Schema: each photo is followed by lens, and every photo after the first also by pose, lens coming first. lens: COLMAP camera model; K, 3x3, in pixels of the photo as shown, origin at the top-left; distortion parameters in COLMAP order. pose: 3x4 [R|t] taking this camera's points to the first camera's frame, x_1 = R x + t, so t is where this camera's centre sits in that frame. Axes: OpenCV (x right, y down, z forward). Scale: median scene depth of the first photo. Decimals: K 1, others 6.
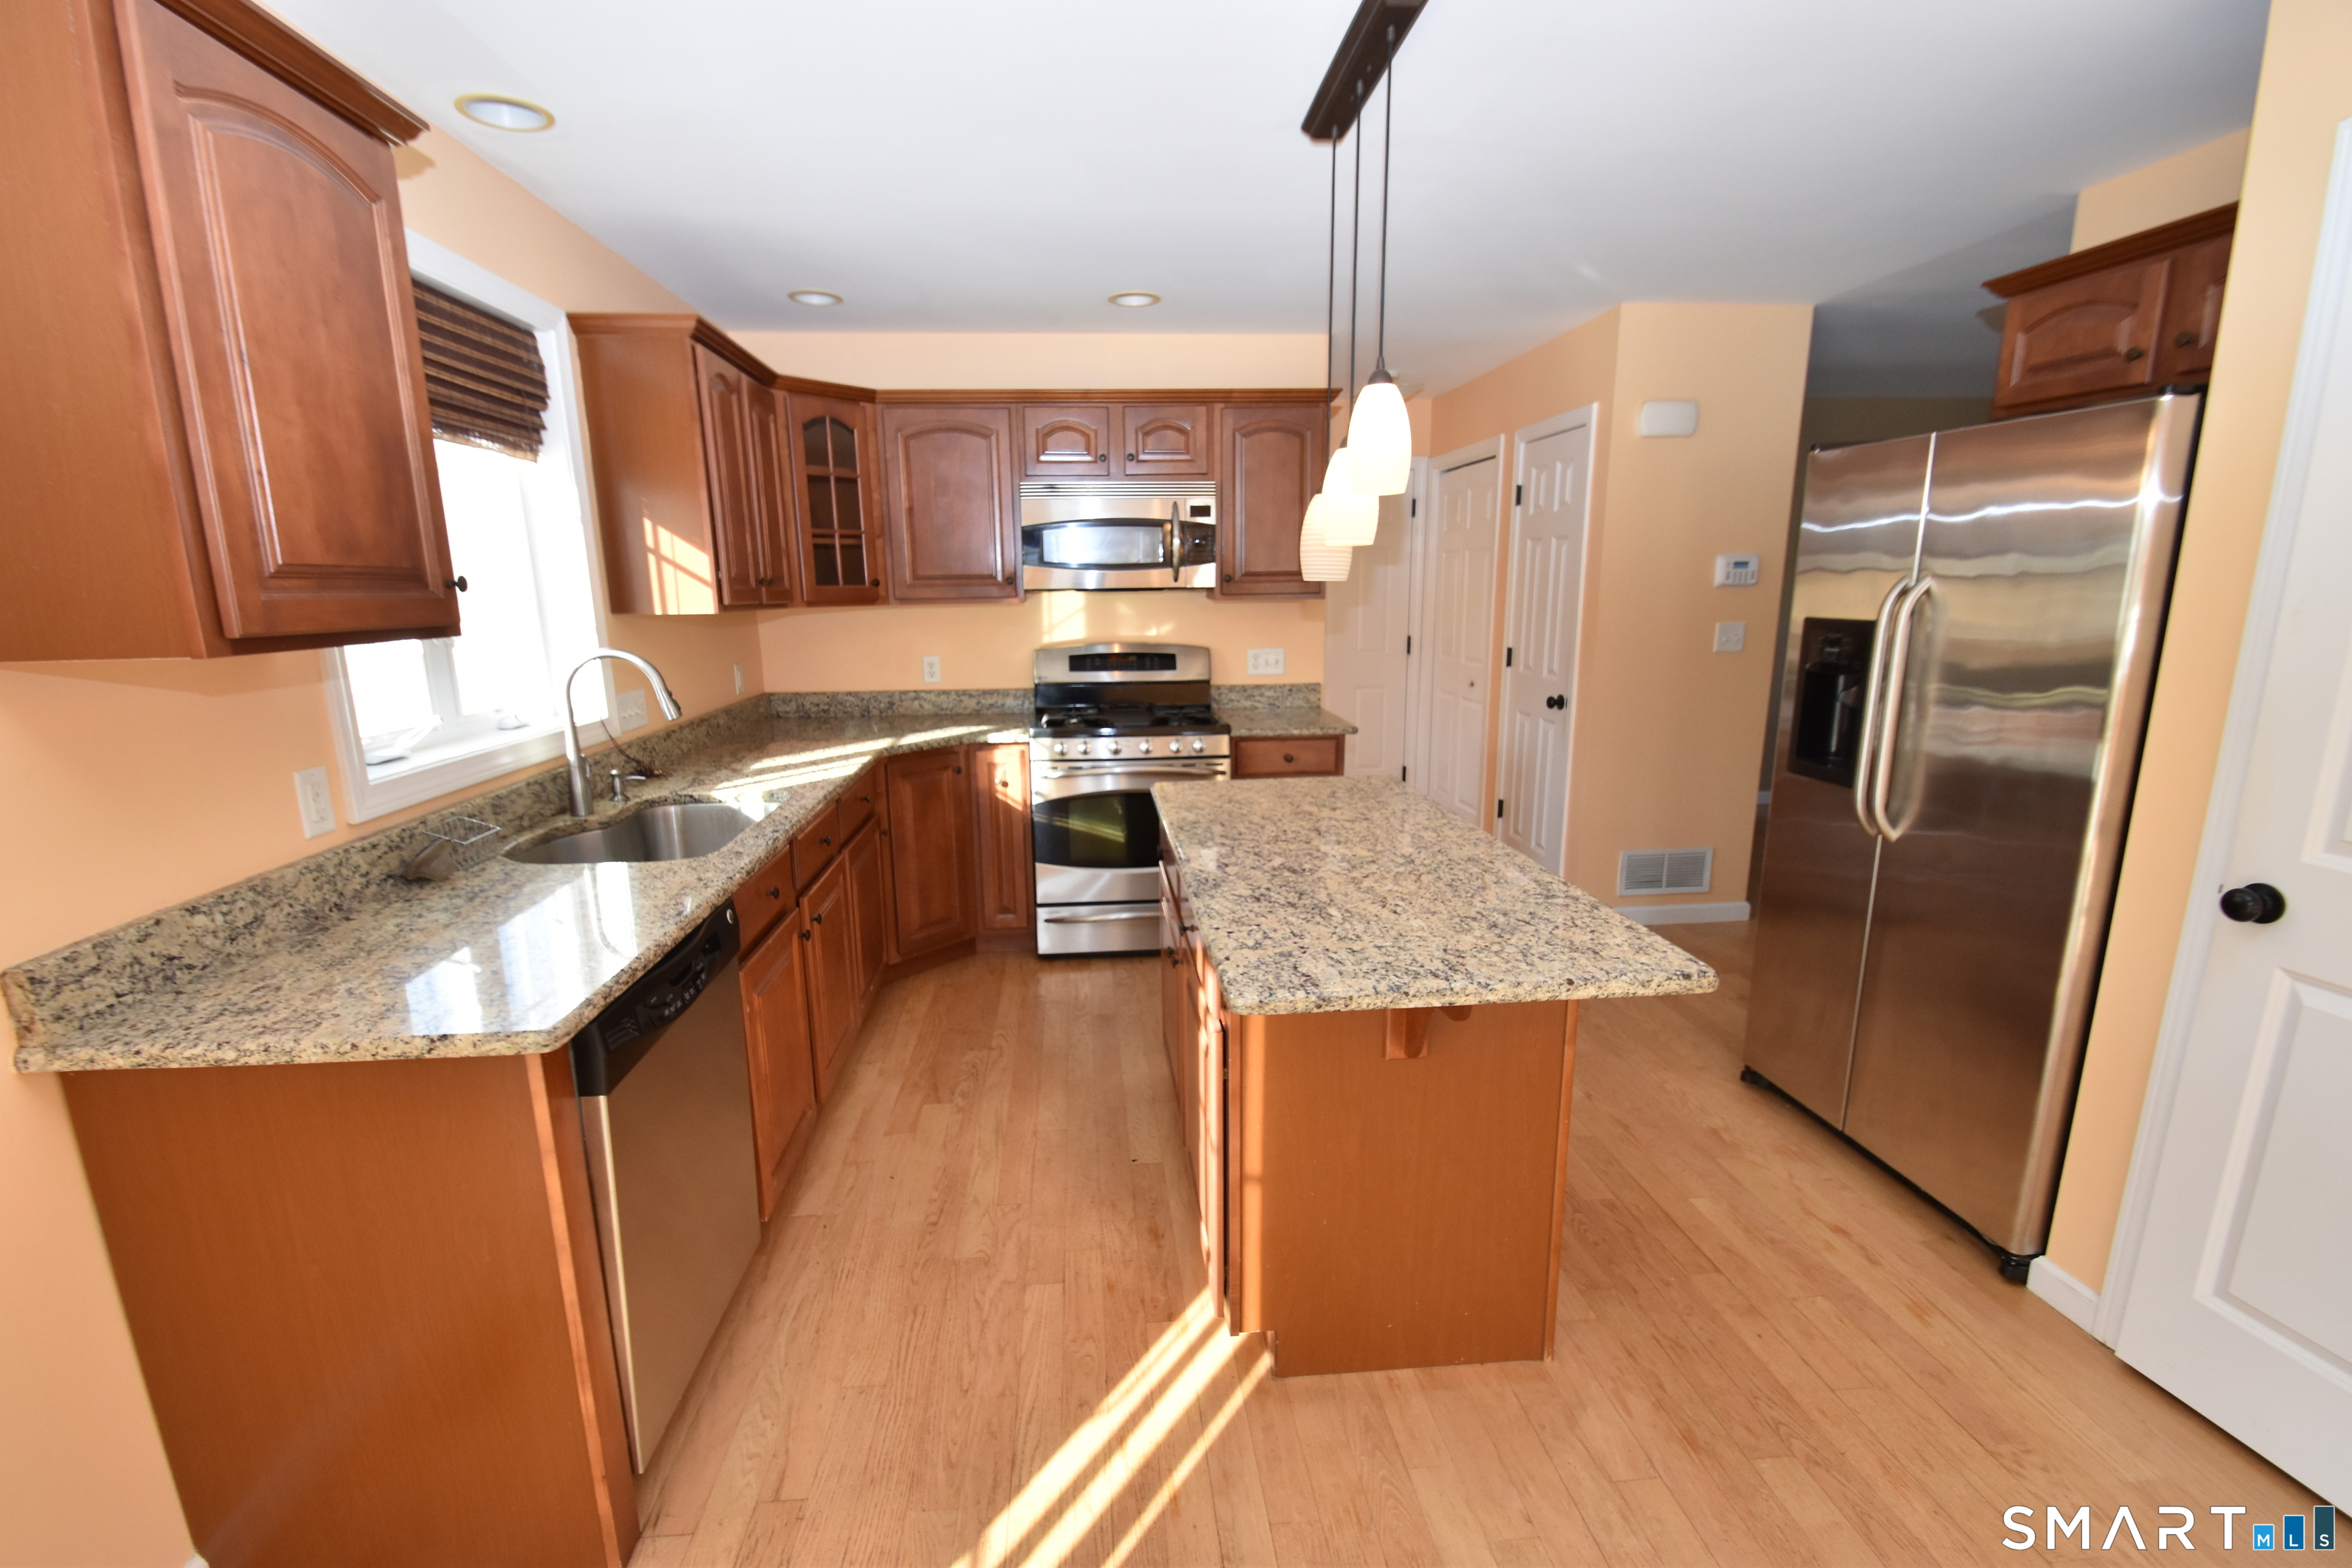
lens RADIAL K [[1044.6, 0, 1160.8], [0, 1044.6, 813.0], [0, 0, 1]] dist [0.006638, -0.005985]
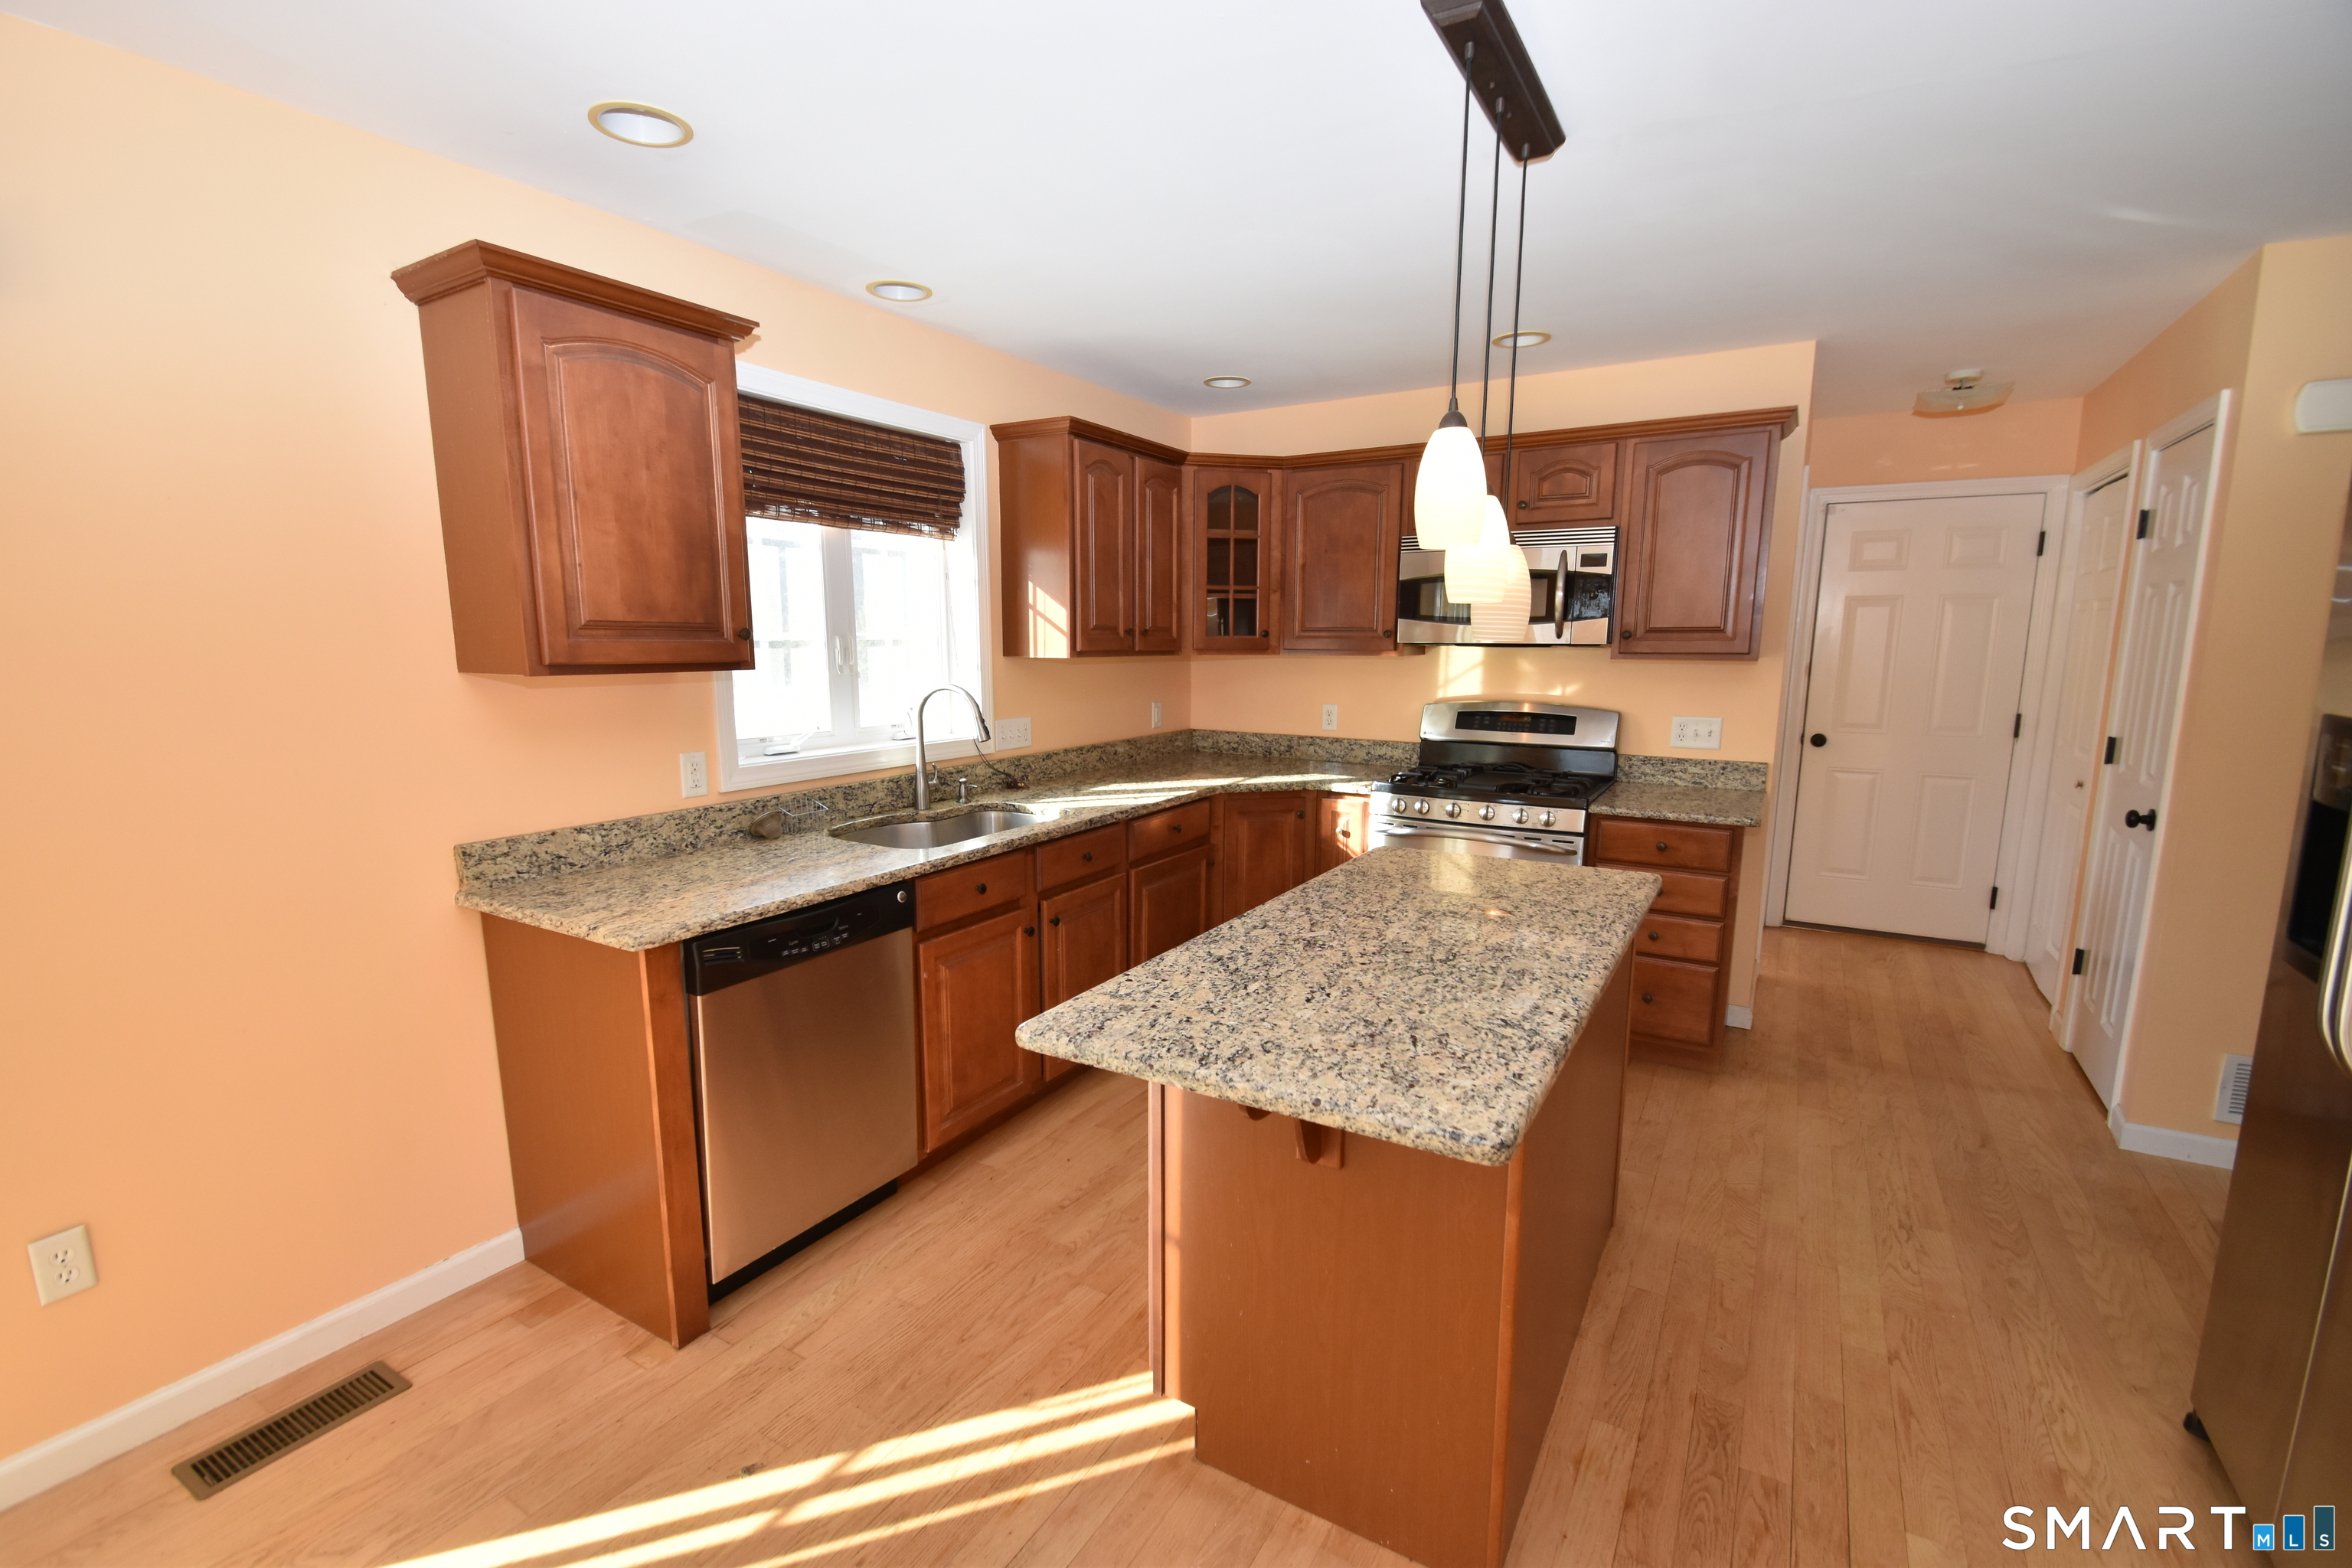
lens RADIAL K [[1044.6, 0, 1157.8], [0, 1044.6, 814.6], [0, 0, 1]] dist [0.006638, -0.005985]
pose [[0.808502, 0.113758, -0.577394, 0.372908], [-0.138533, 0.990357, 0.001138, -0.029129], [0.571956, 0.079068, 0.816465, 0.094355]]
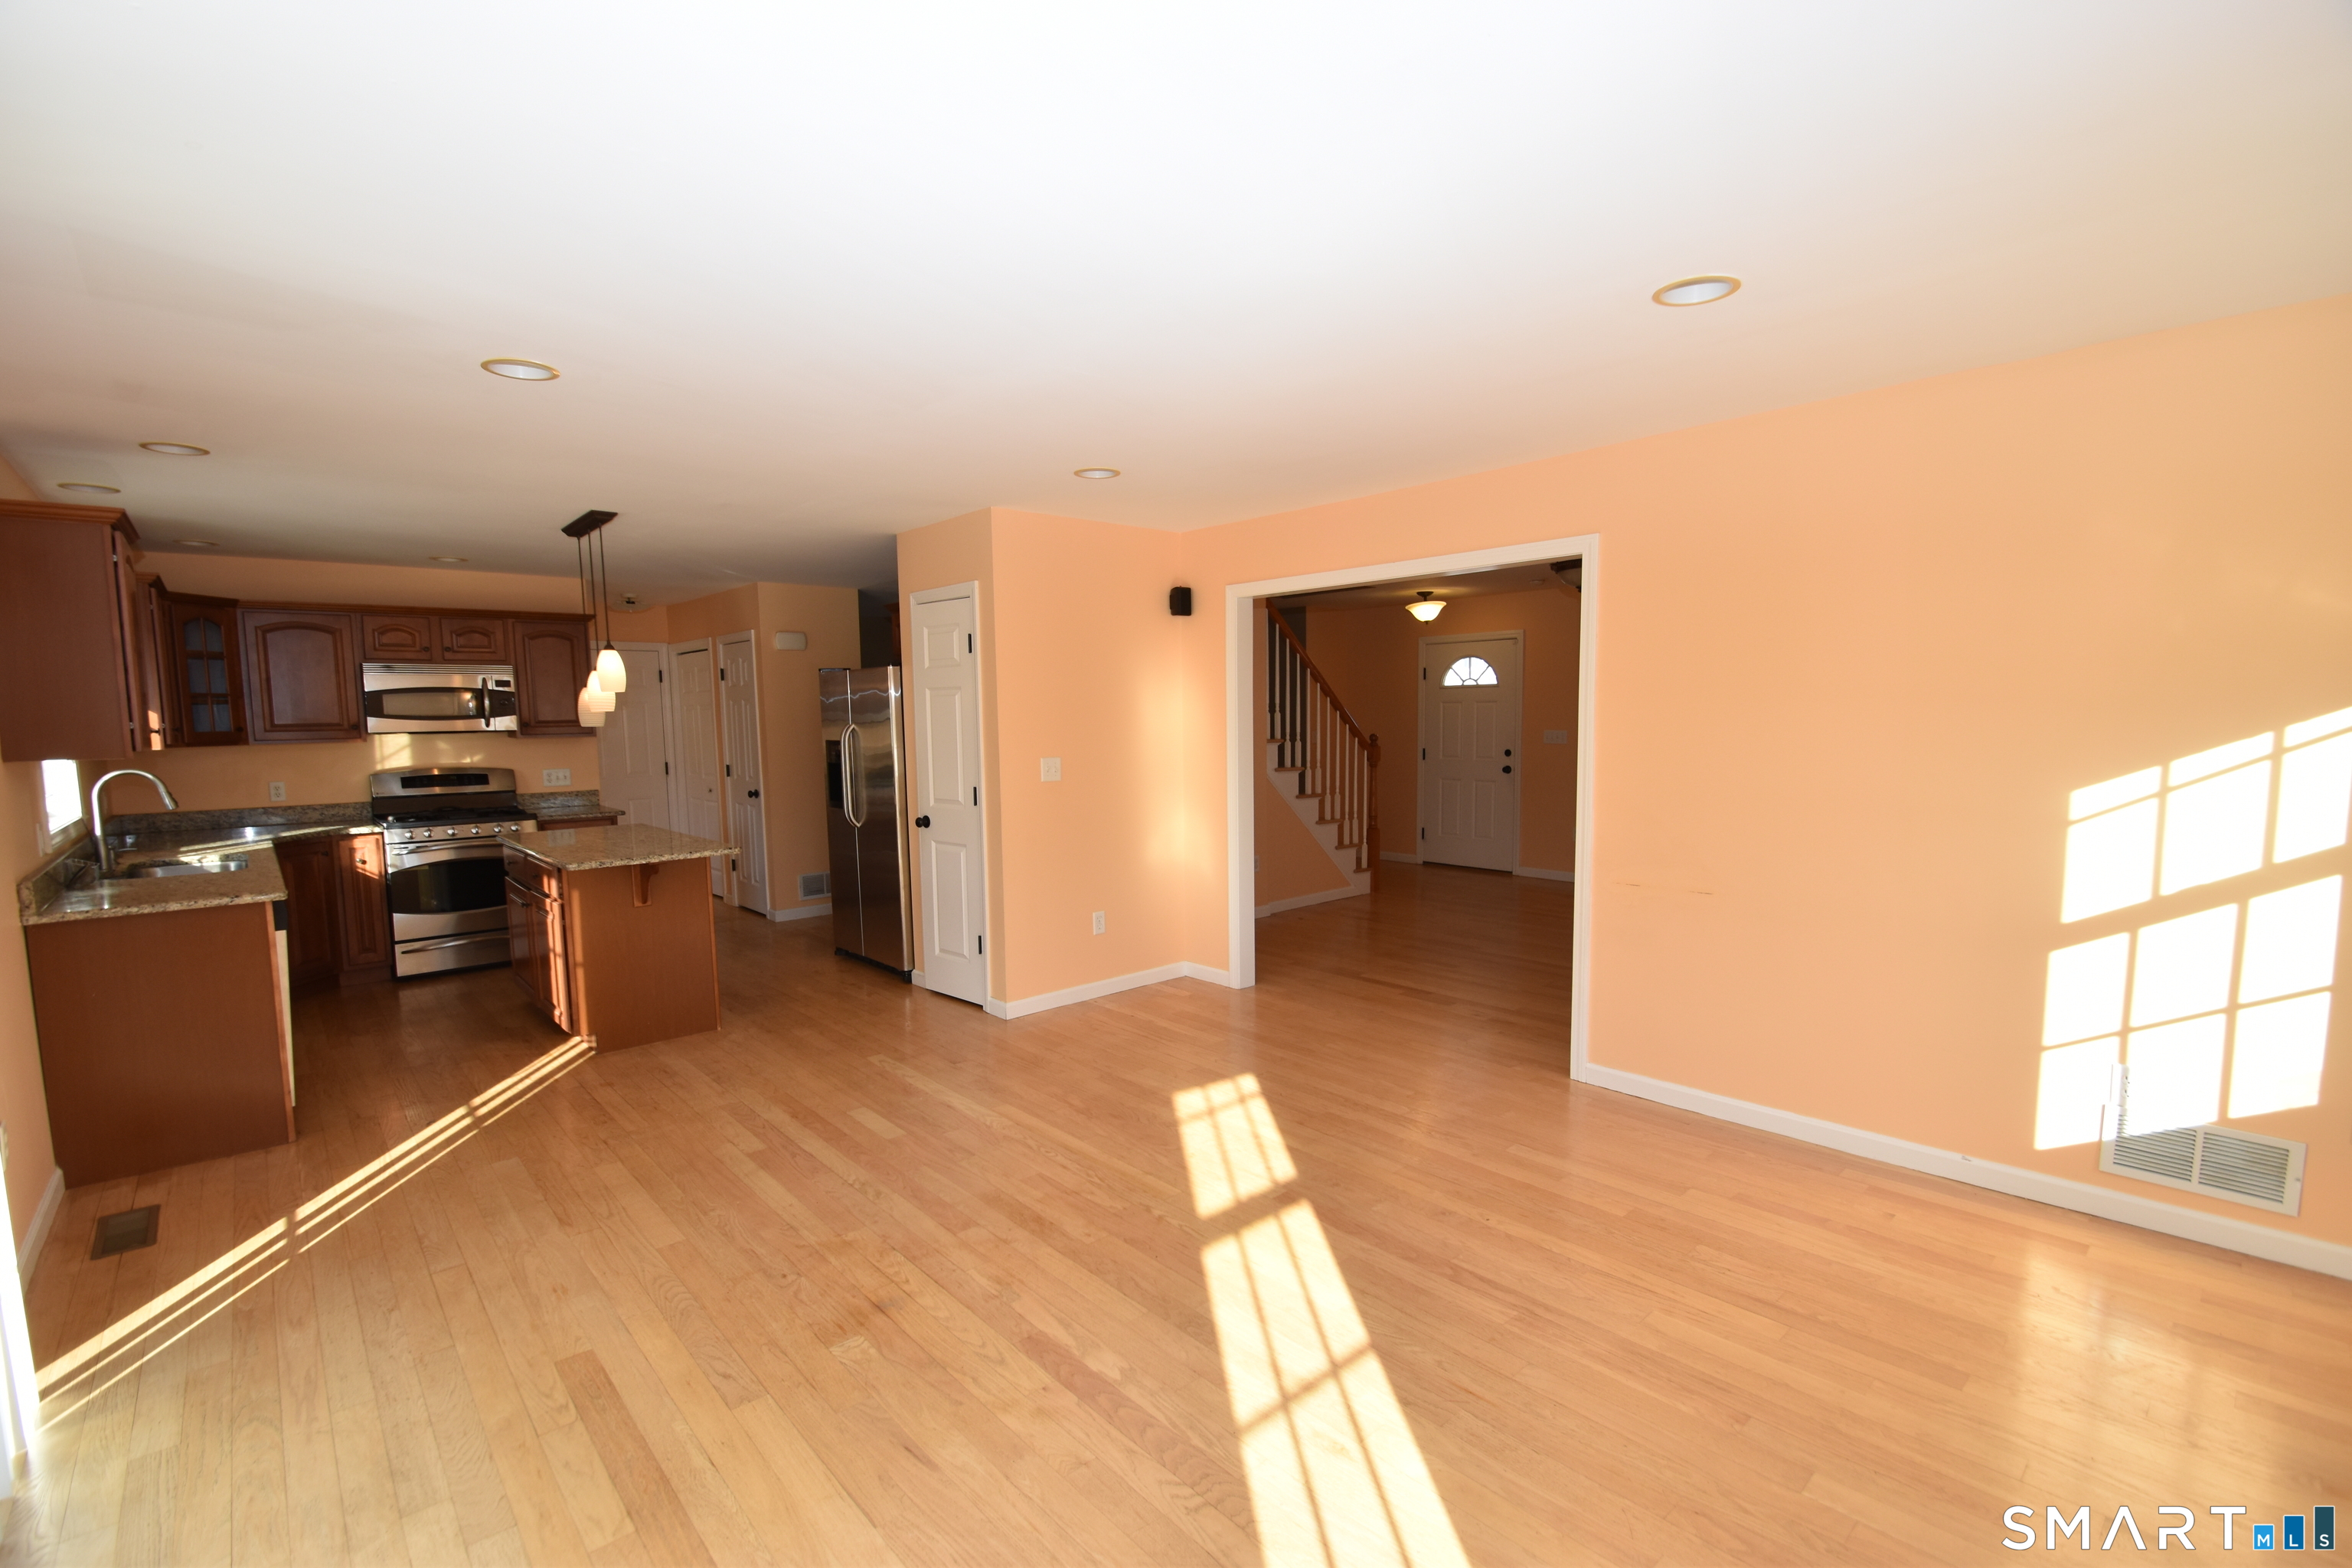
lens RADIAL K [[1044.6, 0, 1169.0], [0, 1044.6, 817.2], [0, 0, 1]] dist [0.006638, -0.005985]
pose [[0.798816, -0.060445, 0.598531, -0.159818], [0.136020, 0.987321, -0.081829, 0.246087], [-0.585996, 0.146778, 0.796910, -1.136293]]
